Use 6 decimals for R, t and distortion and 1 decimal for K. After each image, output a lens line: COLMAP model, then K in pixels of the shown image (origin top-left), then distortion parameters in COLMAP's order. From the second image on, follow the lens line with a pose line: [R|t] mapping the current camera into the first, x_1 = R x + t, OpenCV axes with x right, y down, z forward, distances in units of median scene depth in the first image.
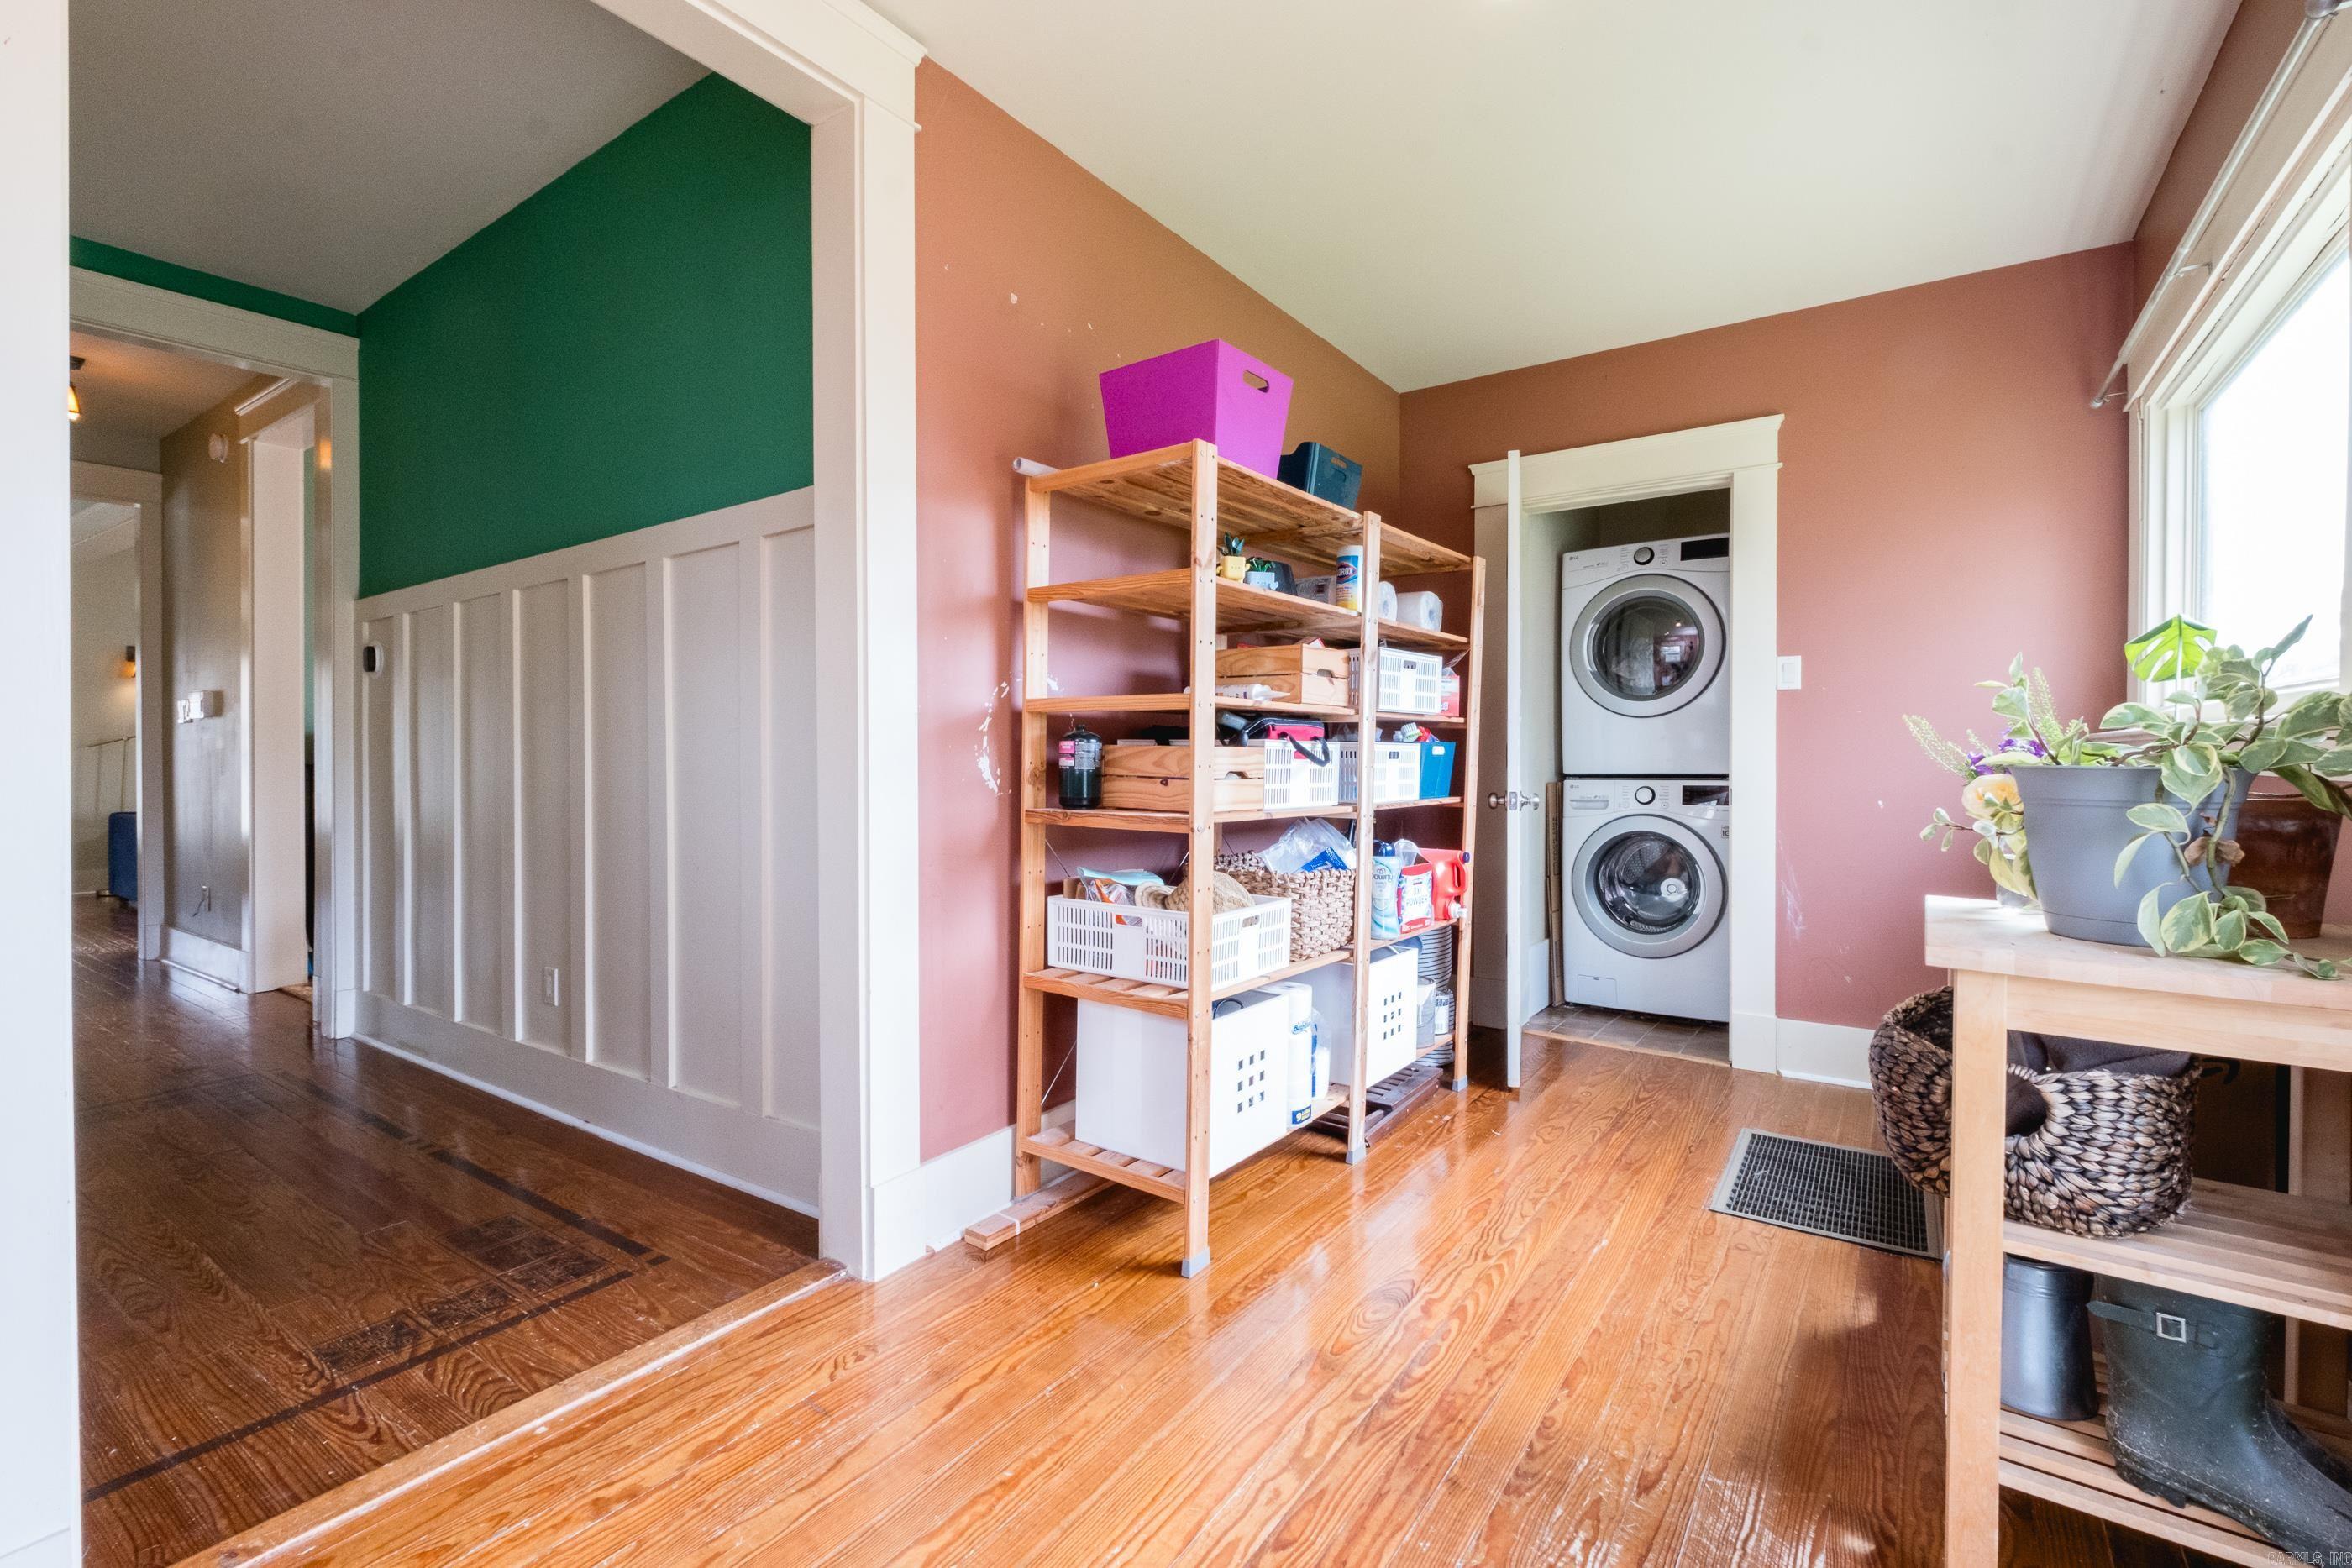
lens RADIAL K [[1030.1, 0, 1191.6], [0, 1030.1, 766.1], [0, 0, 1]] dist [0.005637, -0.005217]
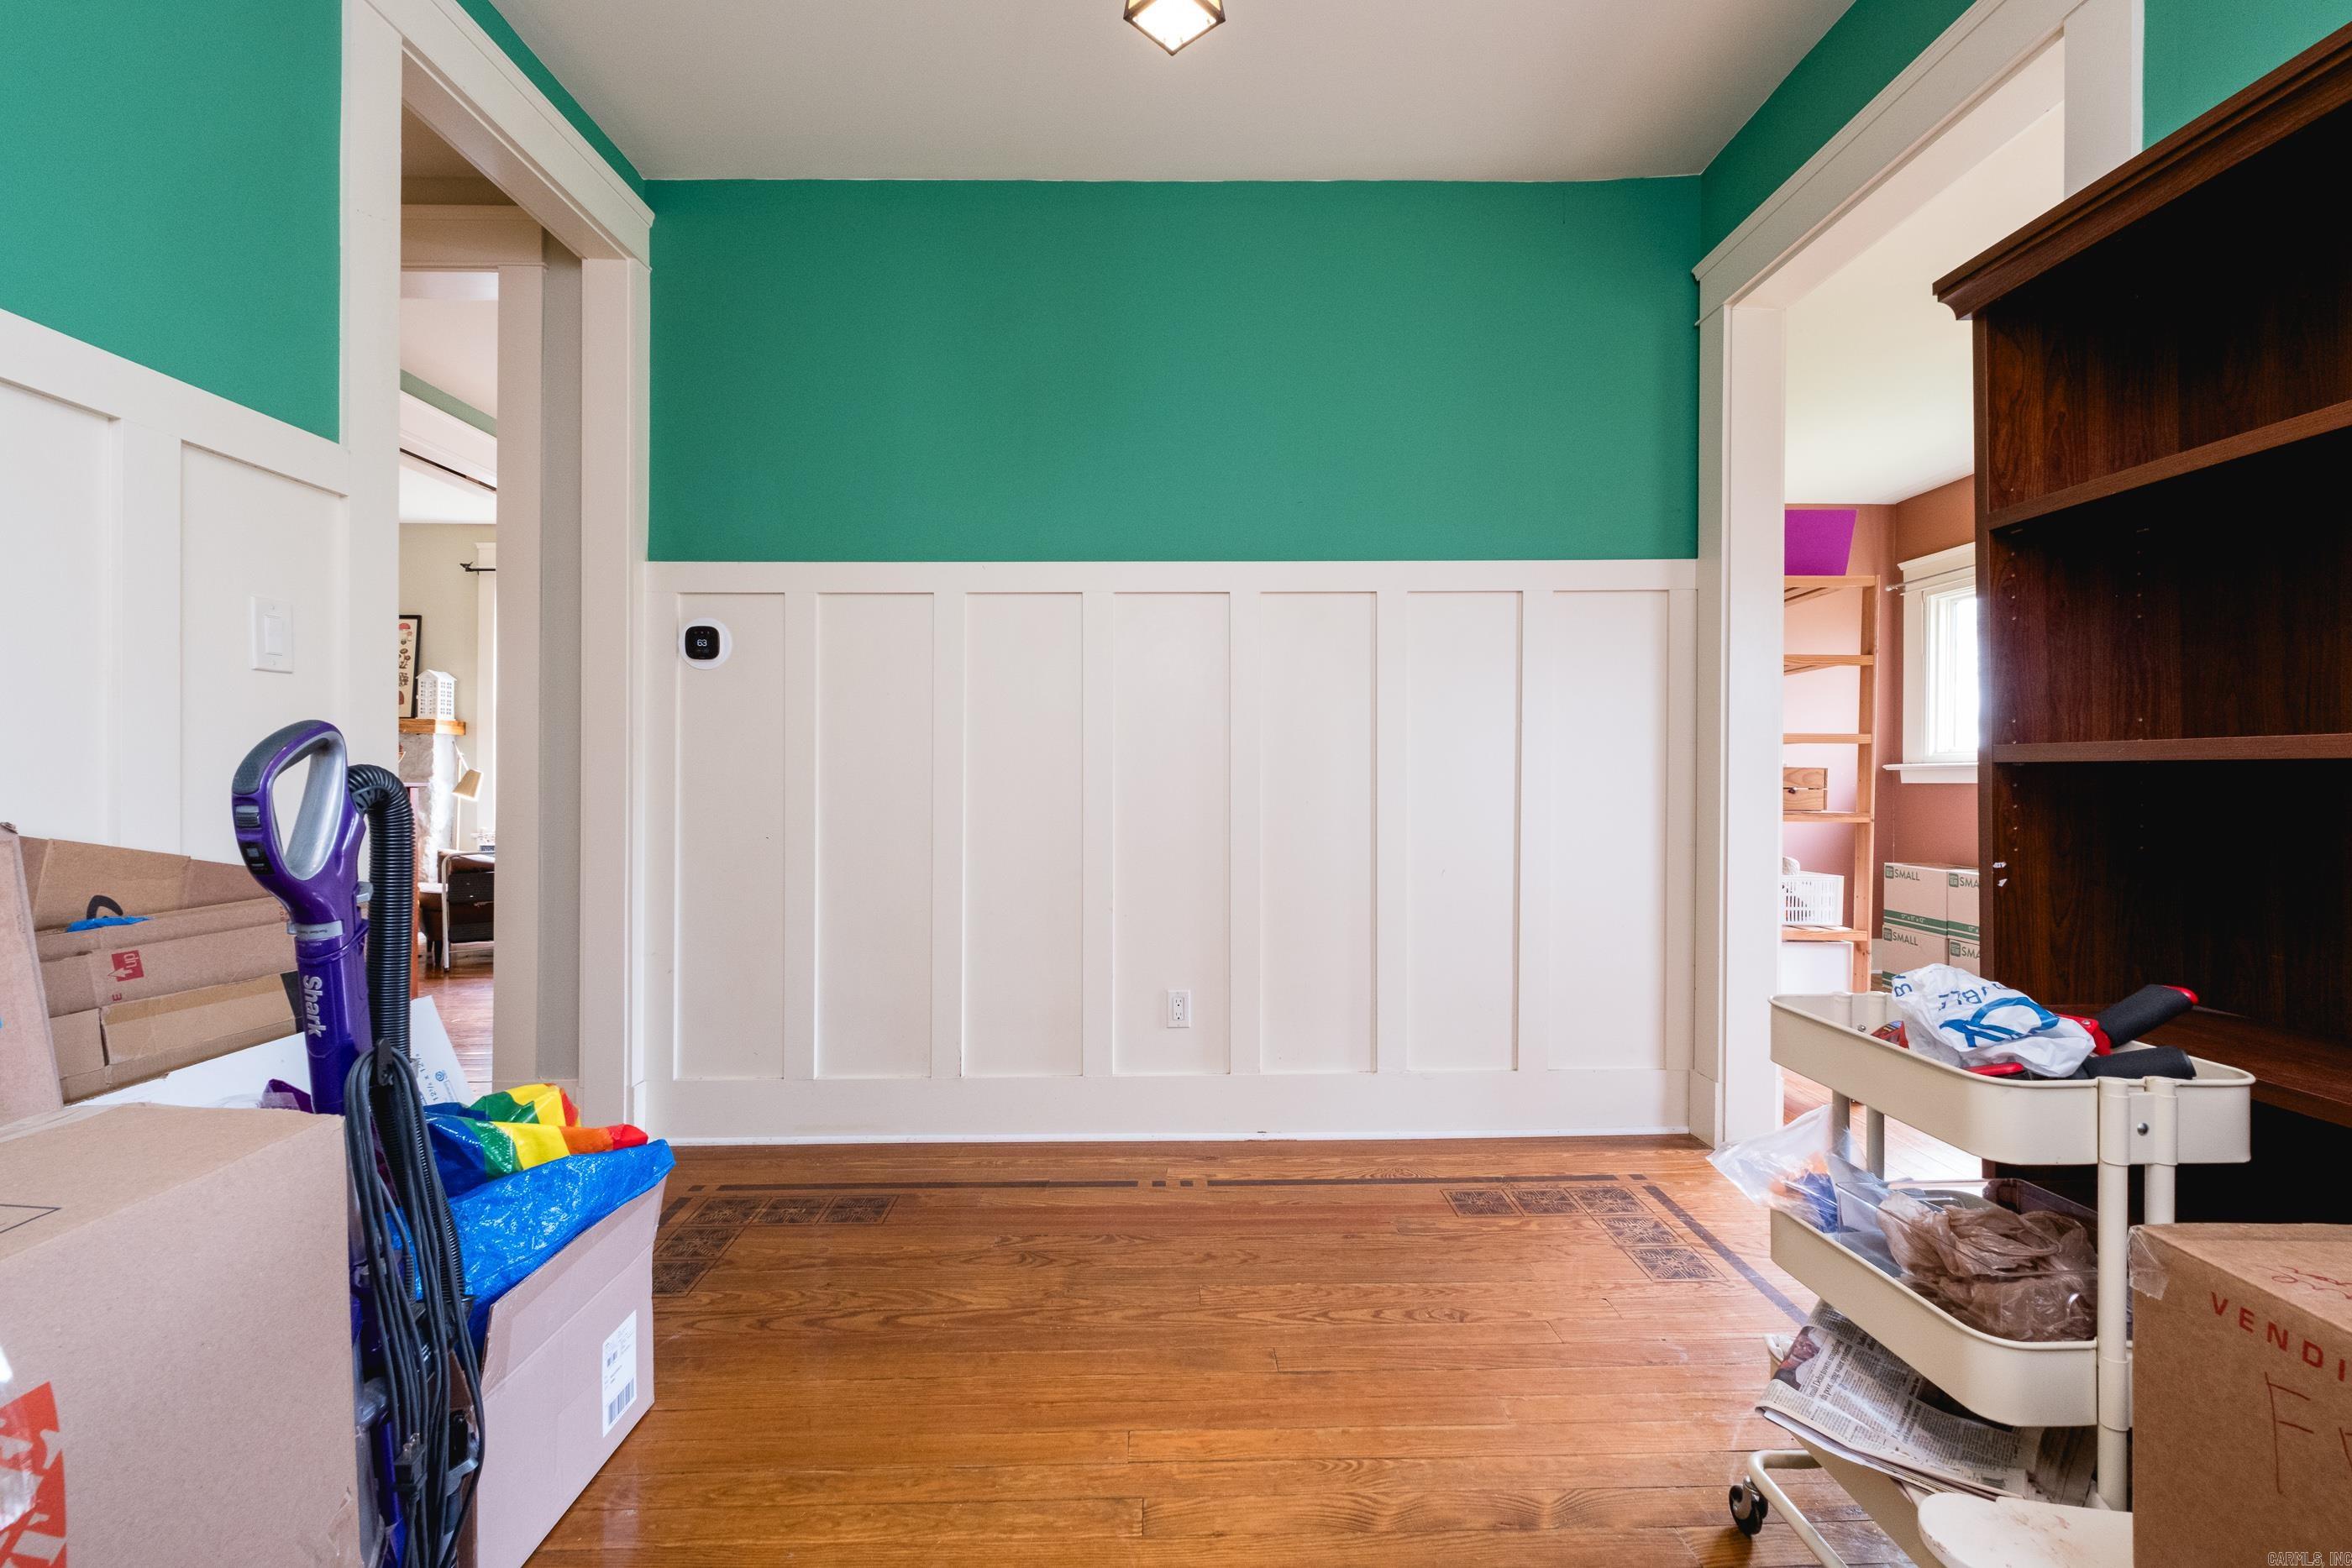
lens RADIAL K [[1030.1, 0, 1173.9], [0, 1030.1, 780.1], [0, 0, 1]] dist [0.005637, -0.005217]
pose [[0.816060, 0.000907, 0.577967, -1.817395], [0.005424, 0.999943, -0.009229, 0.020911], [-0.577942, 0.010666, 0.816008, 0.346351]]
